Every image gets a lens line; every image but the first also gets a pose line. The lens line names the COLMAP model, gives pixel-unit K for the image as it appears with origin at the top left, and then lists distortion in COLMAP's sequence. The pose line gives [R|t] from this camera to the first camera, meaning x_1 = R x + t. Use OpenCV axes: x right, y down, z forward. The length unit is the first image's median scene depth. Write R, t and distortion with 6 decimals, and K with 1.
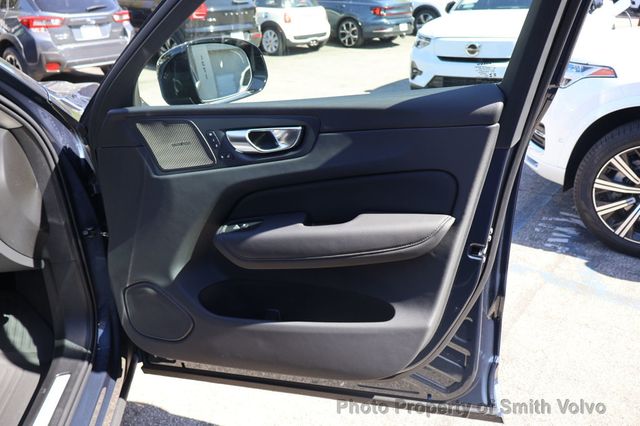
lens RADIAL K [[545.3, 0, 319.6], [0, 545.3, 227.1], [0, 0, 1]] dist [0.001235, -0.000251]
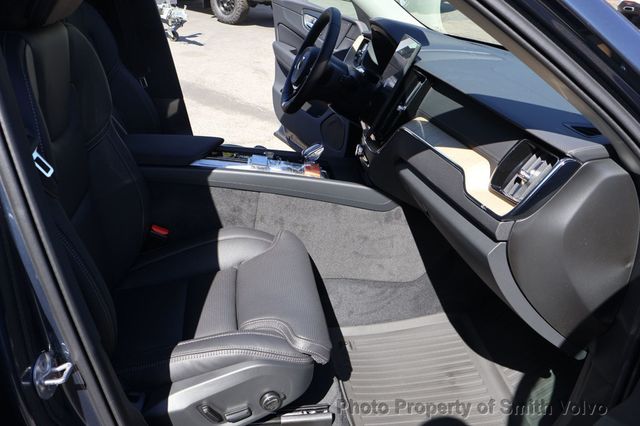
lens RADIAL K [[539.9, 0, 320.0], [0, 539.9, 213.0], [0, 0, 1]] dist [-0.004396, -0.006052]
pose [[0.034936, 0.453290, -0.890678, 0.016408], [-0.491111, 0.783977, 0.379724, -0.156262], [0.870396, 0.424156, 0.250005, 0.403719]]
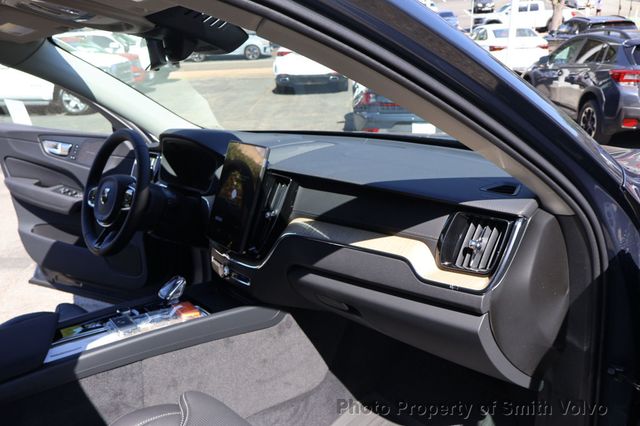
lens RADIAL K [[539.9, 0, 320.0], [0, 539.9, 213.0], [0, 0, 1]] dist [-0.004396, -0.006052]
pose [[0.578271, 0.222150, -0.785017, -0.134489], [-0.305550, 0.951155, 0.044087, -0.088730], [0.756467, 0.214367, 0.617904, 0.225476]]
